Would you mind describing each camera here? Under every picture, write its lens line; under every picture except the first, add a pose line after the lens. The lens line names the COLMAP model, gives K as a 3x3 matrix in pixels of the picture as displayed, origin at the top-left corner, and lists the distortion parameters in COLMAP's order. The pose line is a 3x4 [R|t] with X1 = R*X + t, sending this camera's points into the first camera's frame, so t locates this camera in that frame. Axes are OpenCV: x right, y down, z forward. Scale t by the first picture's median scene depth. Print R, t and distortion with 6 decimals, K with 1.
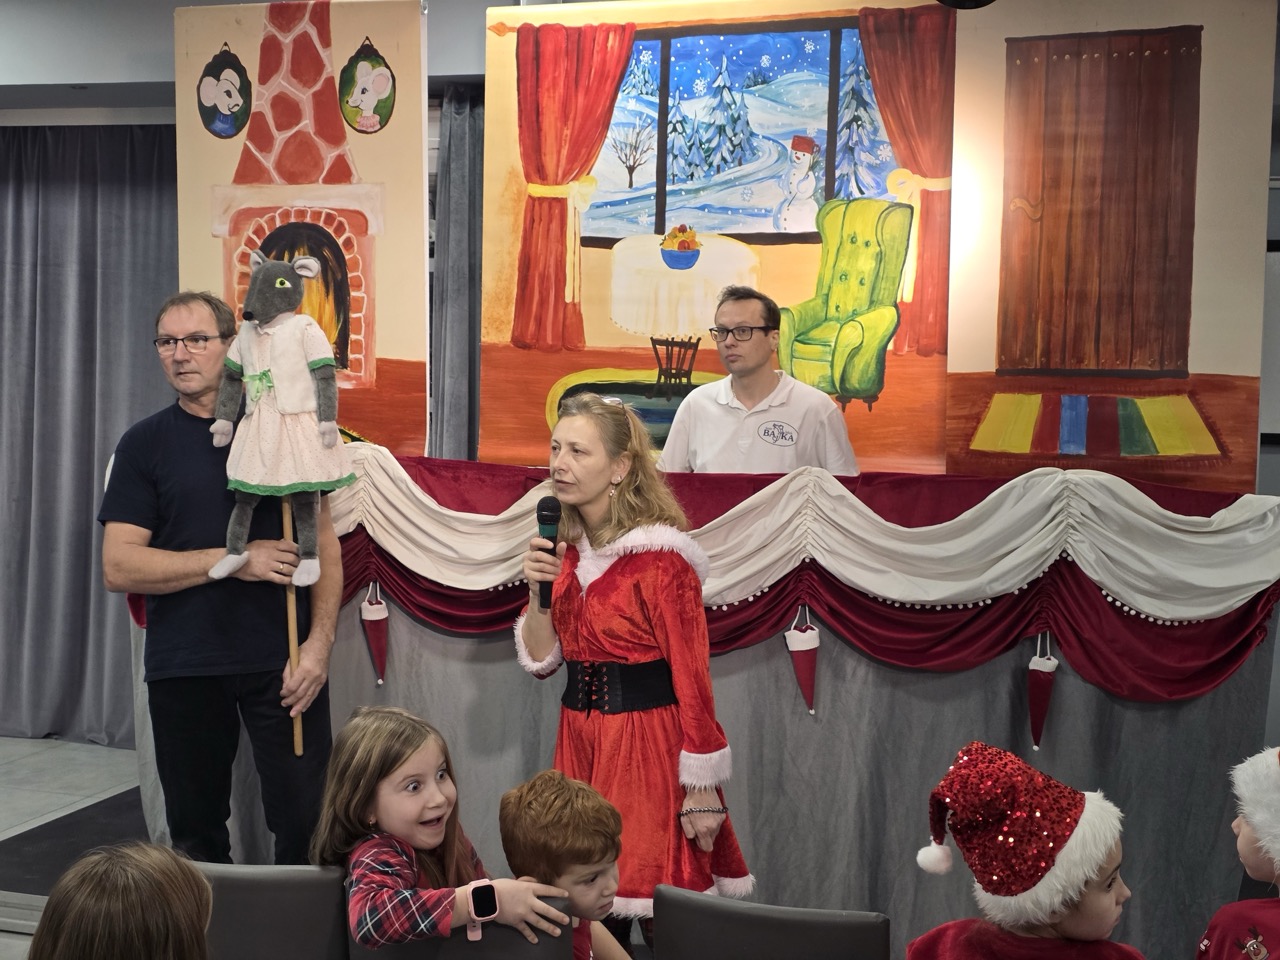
lens RADIAL K [[1703.8, 0, 633.0], [0, 1703.8, 472.9], [0, 0, 1]] dist [0.085871, 0.000000]
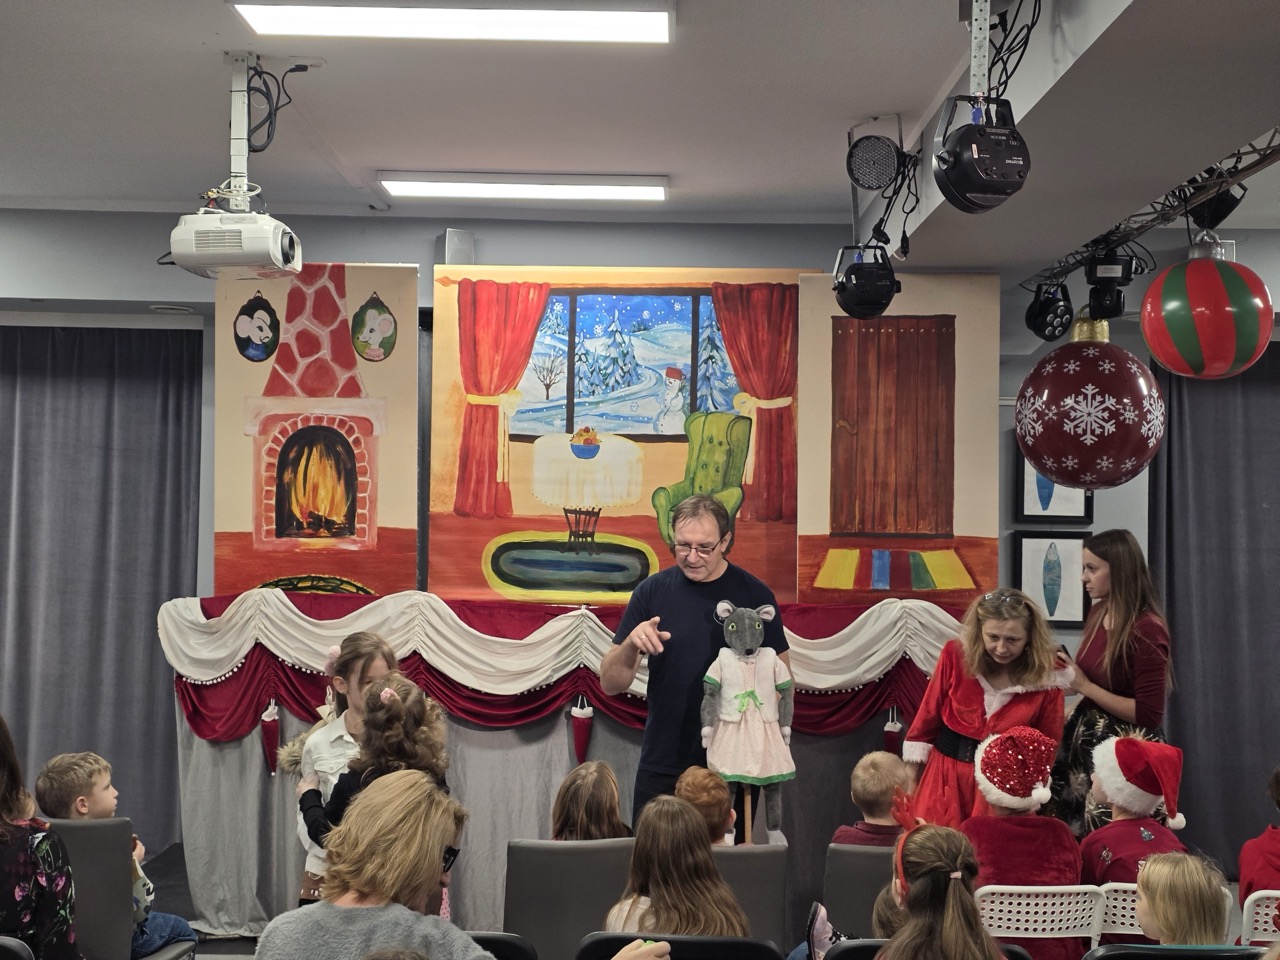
lens RADIAL K [[1703.8, 0, 659.4], [0, 1703.8, 442.7], [0, 0, 1]] dist [0.085871, 0.000000]
pose [[0.955058, 0.005977, 0.296359, -0.334637], [0.022319, 0.995508, -0.092004, -0.004869], [-0.295578, 0.094484, 0.950635, -0.339196]]
